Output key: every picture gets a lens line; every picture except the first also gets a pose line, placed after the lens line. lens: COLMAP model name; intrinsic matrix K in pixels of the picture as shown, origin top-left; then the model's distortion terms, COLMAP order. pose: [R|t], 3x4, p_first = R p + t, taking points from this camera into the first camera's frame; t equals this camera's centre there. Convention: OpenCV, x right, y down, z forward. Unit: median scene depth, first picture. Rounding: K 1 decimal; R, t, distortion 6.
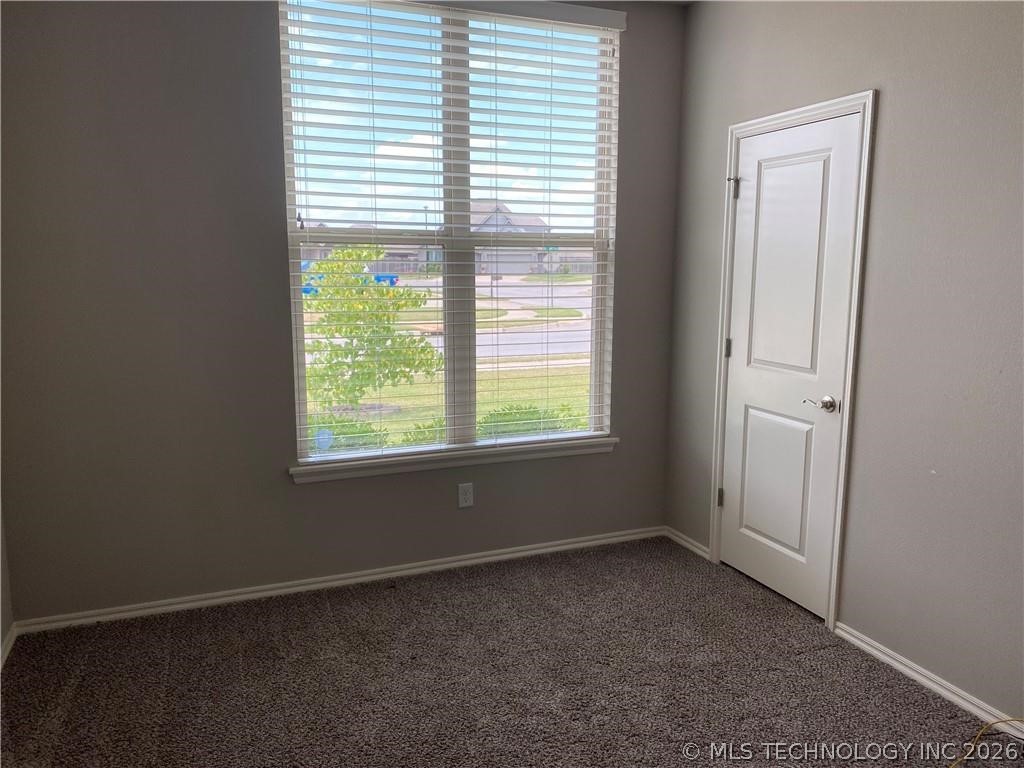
lens RADIAL K [[776.2, 0, 527.3], [0, 776.2, 380.5], [0, 0, 1]] dist [-0.010478, -0.006773]
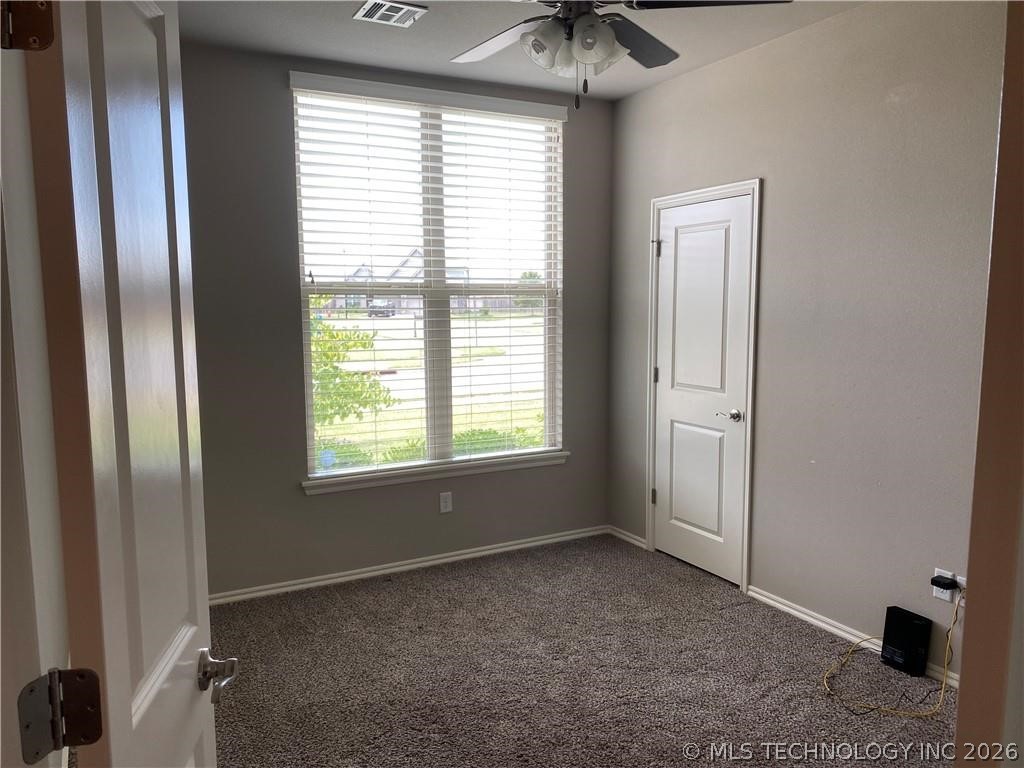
lens RADIAL K [[776.2, 0, 527.3], [0, 776.2, 380.5], [0, 0, 1]] dist [-0.010478, -0.006773]
pose [[0.994132, -0.020524, 0.106206, -0.080806], [0.025770, 0.998503, -0.048255, 0.022117], [-0.105057, 0.050709, 0.993173, -0.219075]]
